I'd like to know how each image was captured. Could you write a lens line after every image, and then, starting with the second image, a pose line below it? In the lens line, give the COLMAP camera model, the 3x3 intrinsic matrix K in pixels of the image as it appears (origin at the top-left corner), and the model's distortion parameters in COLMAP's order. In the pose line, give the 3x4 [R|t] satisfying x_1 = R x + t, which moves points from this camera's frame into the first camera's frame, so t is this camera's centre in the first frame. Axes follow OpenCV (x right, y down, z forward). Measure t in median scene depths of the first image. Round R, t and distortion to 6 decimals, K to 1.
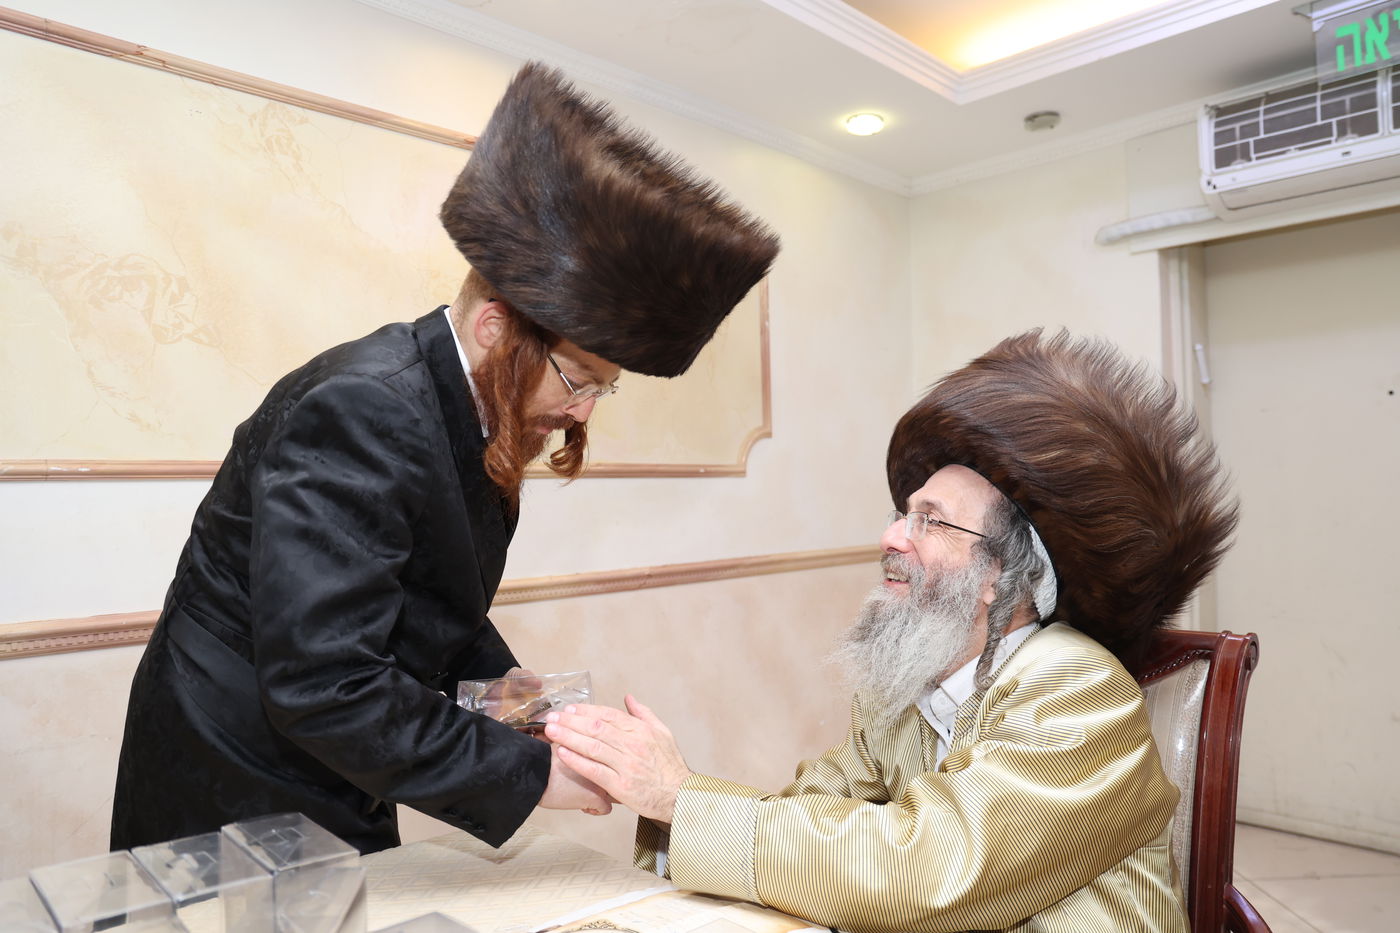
lens RADIAL K [[977.4, 0, 723.3], [0, 977.4, 466.0], [0, 0, 1]] dist [-0.074100, 0.051850]
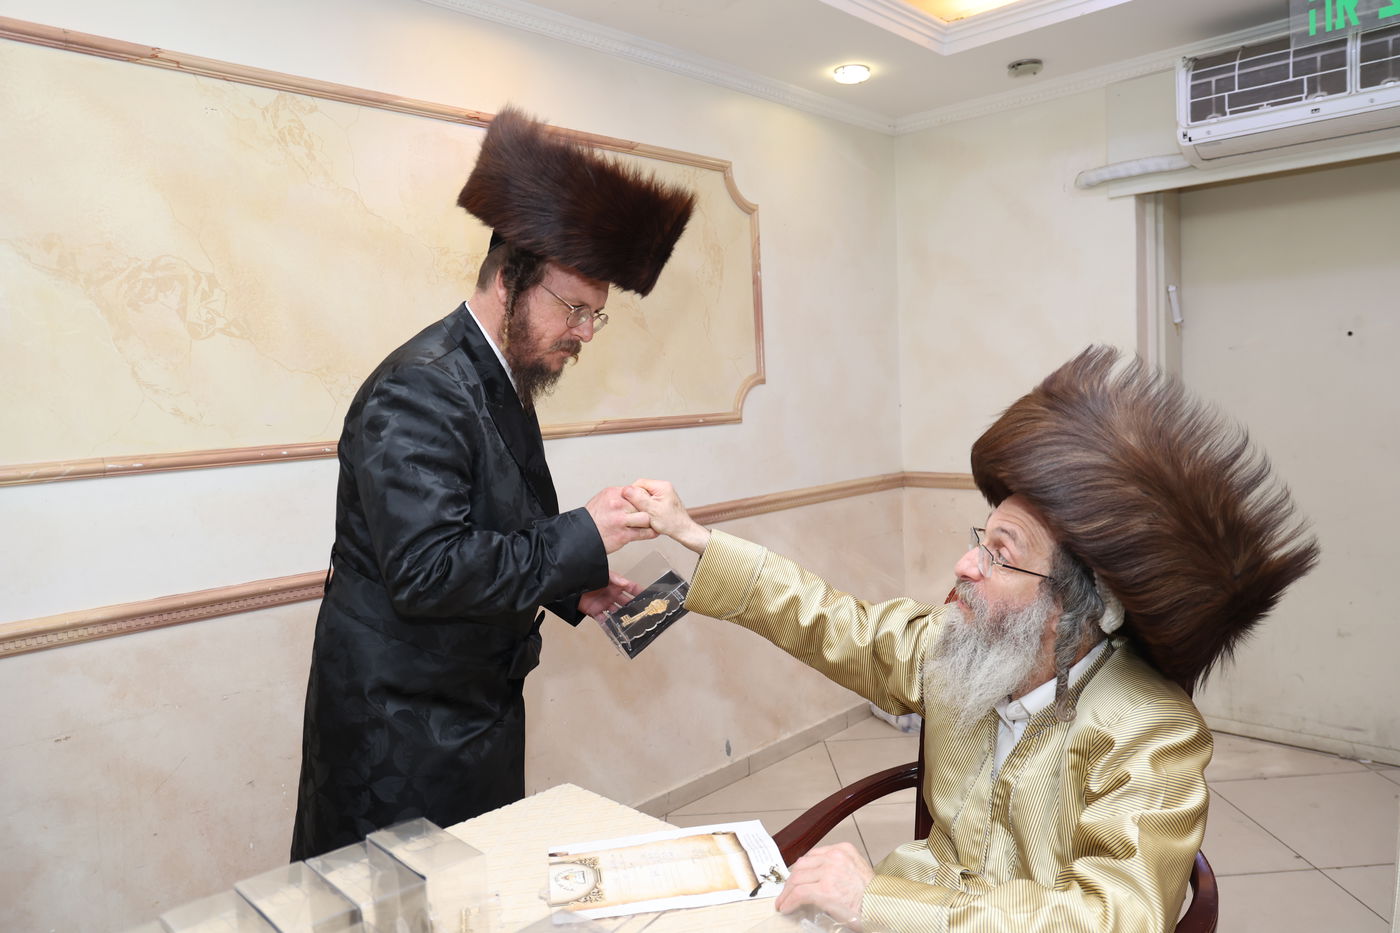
lens RADIAL K [[977.4, 0, 727.5], [0, 977.4, 464.9], [0, 0, 1]] dist [-0.074100, 0.051850]
pose [[0.999403, -0.024169, 0.024690, -0.024667], [0.021483, 0.994368, 0.103779, -0.067007], [-0.027059, -0.103186, 0.994294, -0.061138]]
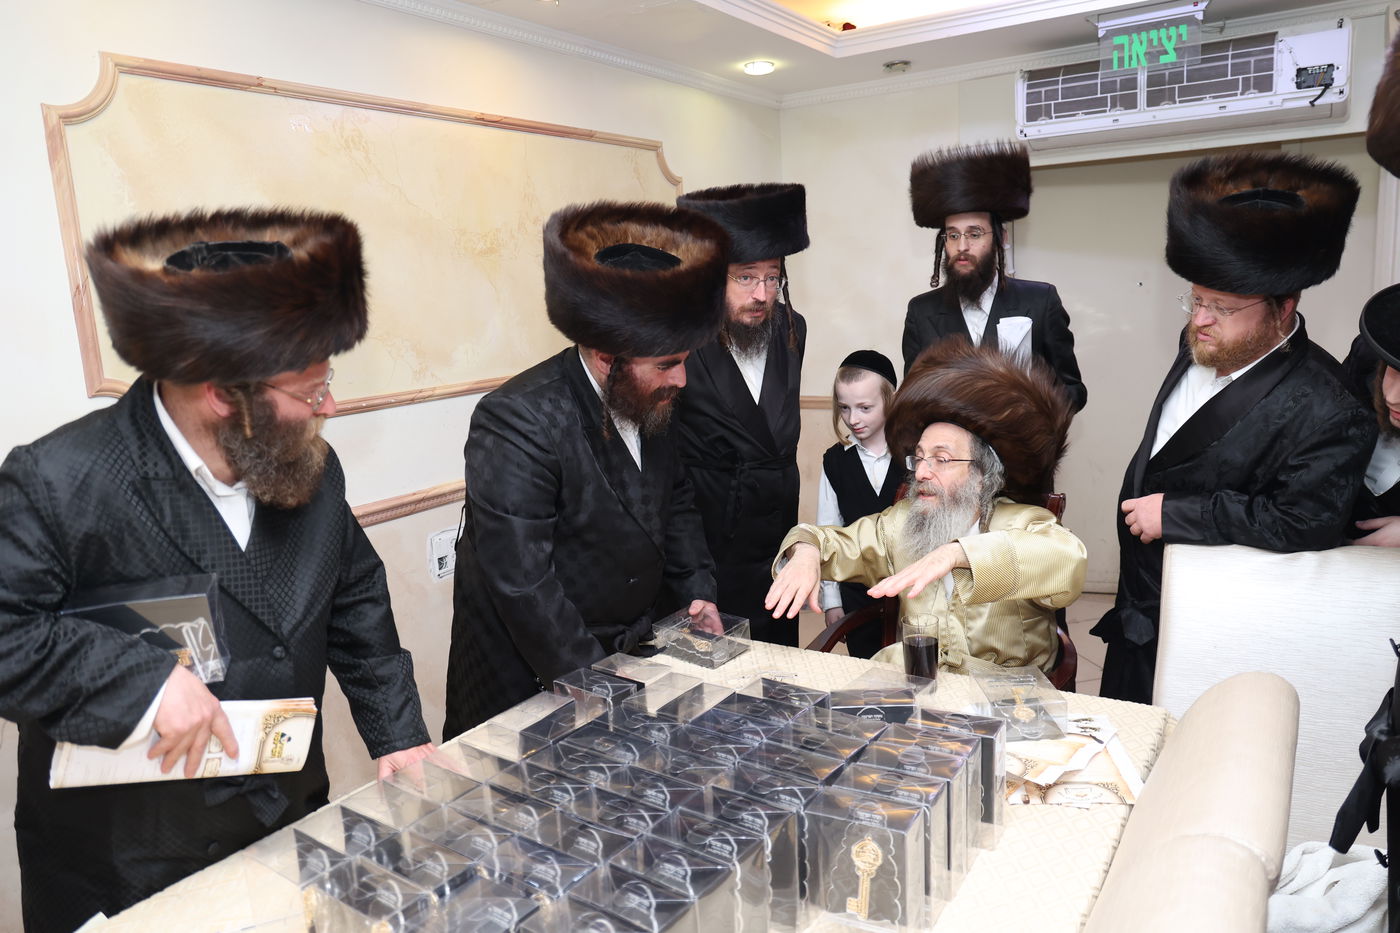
lens RADIAL K [[977.4, 0, 724.5], [0, 977.4, 470.5], [0, 0, 1]] dist [-0.074100, 0.051850]
pose [[0.975487, -0.069971, 0.208638, -0.237397], [0.027441, 0.979380, 0.200155, -0.129480], [-0.218341, -0.189523, 0.957292, -0.321285]]
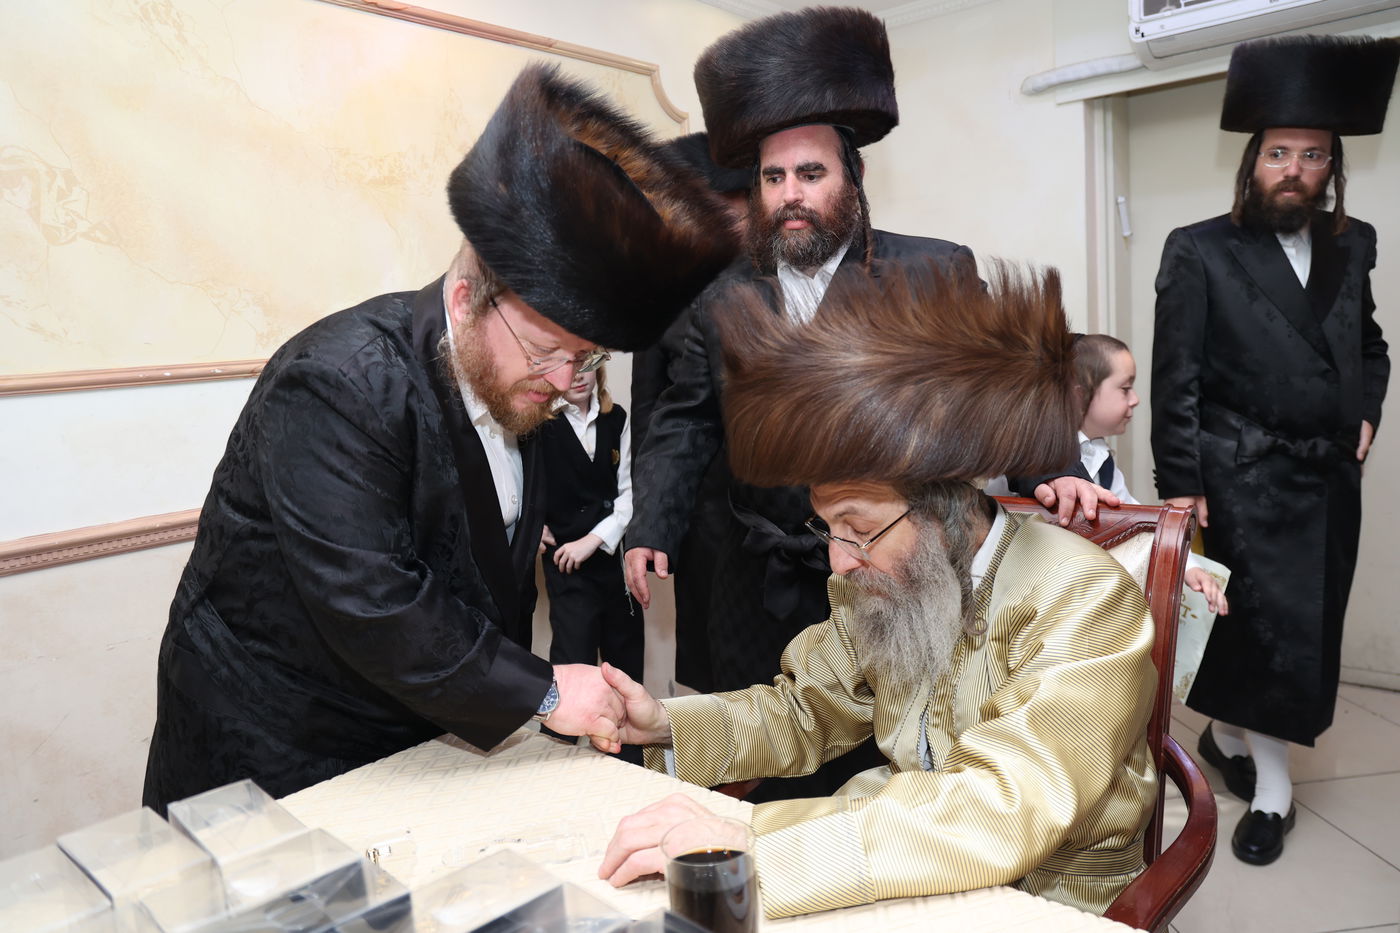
lens RADIAL K [[977.4, 0, 719.4], [0, 977.4, 469.6], [0, 0, 1]] dist [-0.074100, 0.051850]
pose [[0.995554, -0.052231, 0.078391, -0.022830], [0.039406, 0.986805, 0.157044, -0.024994], [-0.085559, -0.153257, 0.984475, 0.002586]]
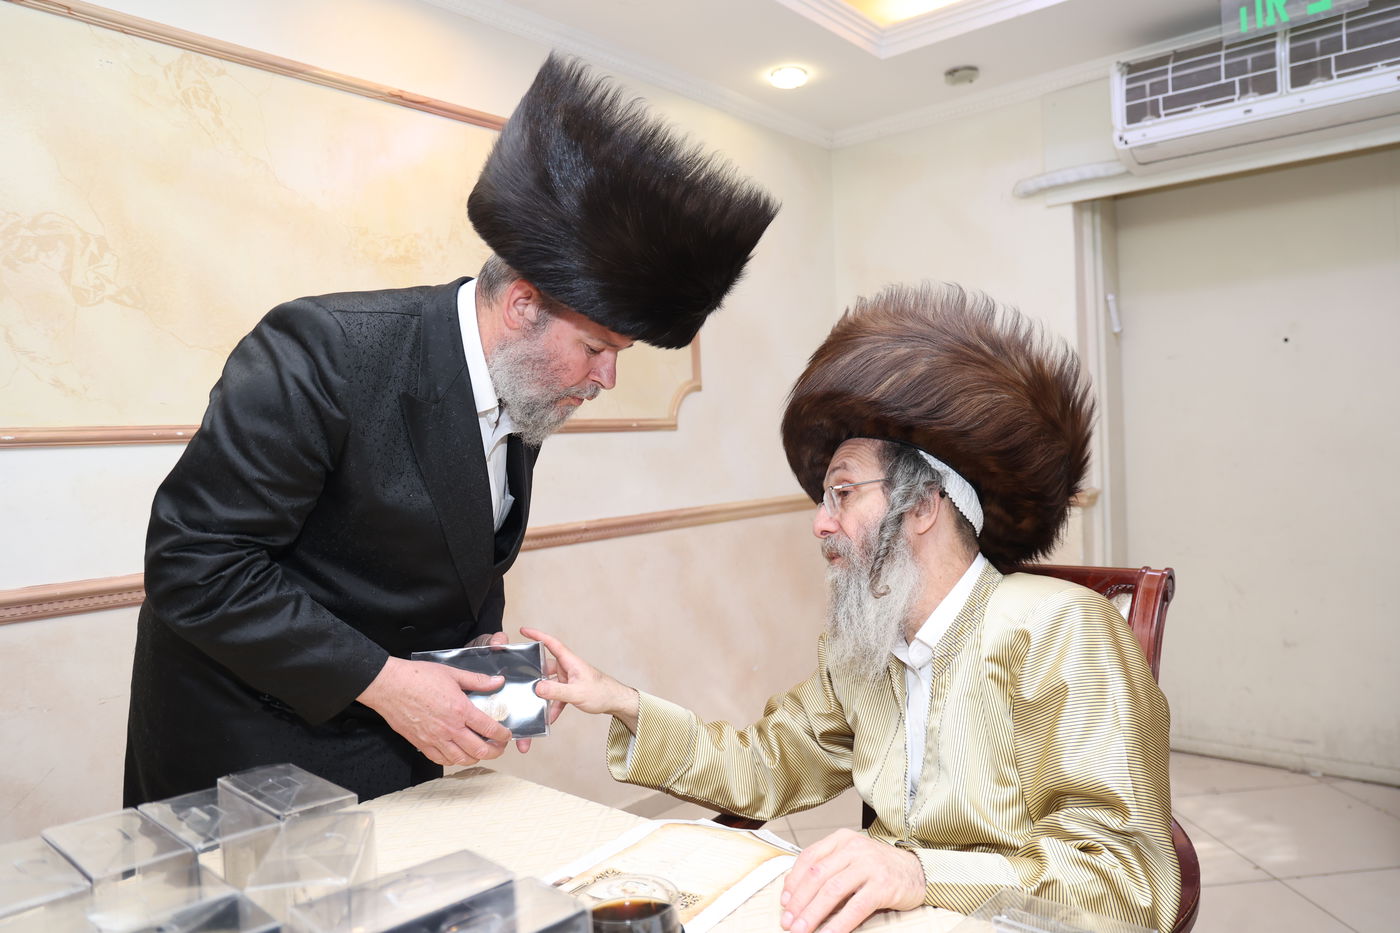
lens RADIAL K [[977.4, 0, 721.8], [0, 977.4, 466.9], [0, 0, 1]] dist [-0.074100, 0.051850]
pose [[0.996332, -0.023175, 0.082371, -0.019554], [0.019049, 0.998541, 0.050522, -0.001250], [-0.083422, -0.048768, 0.995320, -0.017737]]
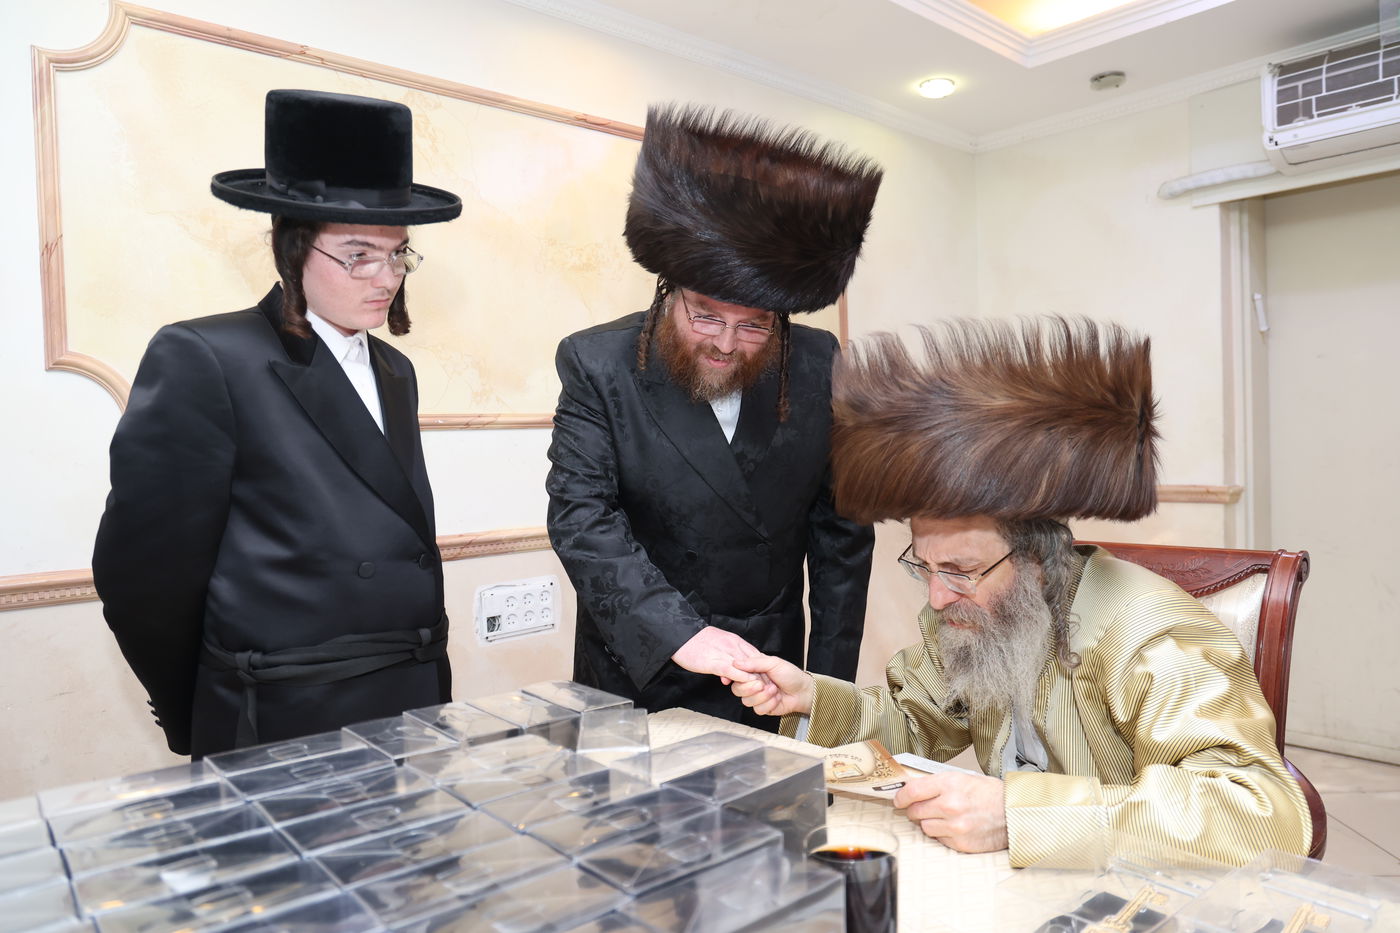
lens RADIAL K [[977.4, 0, 724.3], [0, 977.4, 465.9], [0, 0, 1]] dist [-0.074100, 0.051850]
pose [[0.998967, -0.008122, -0.044709, -0.052220], [0.010452, 0.998586, 0.052118, -0.000036], [0.044223, -0.052531, 0.997640, -0.097796]]
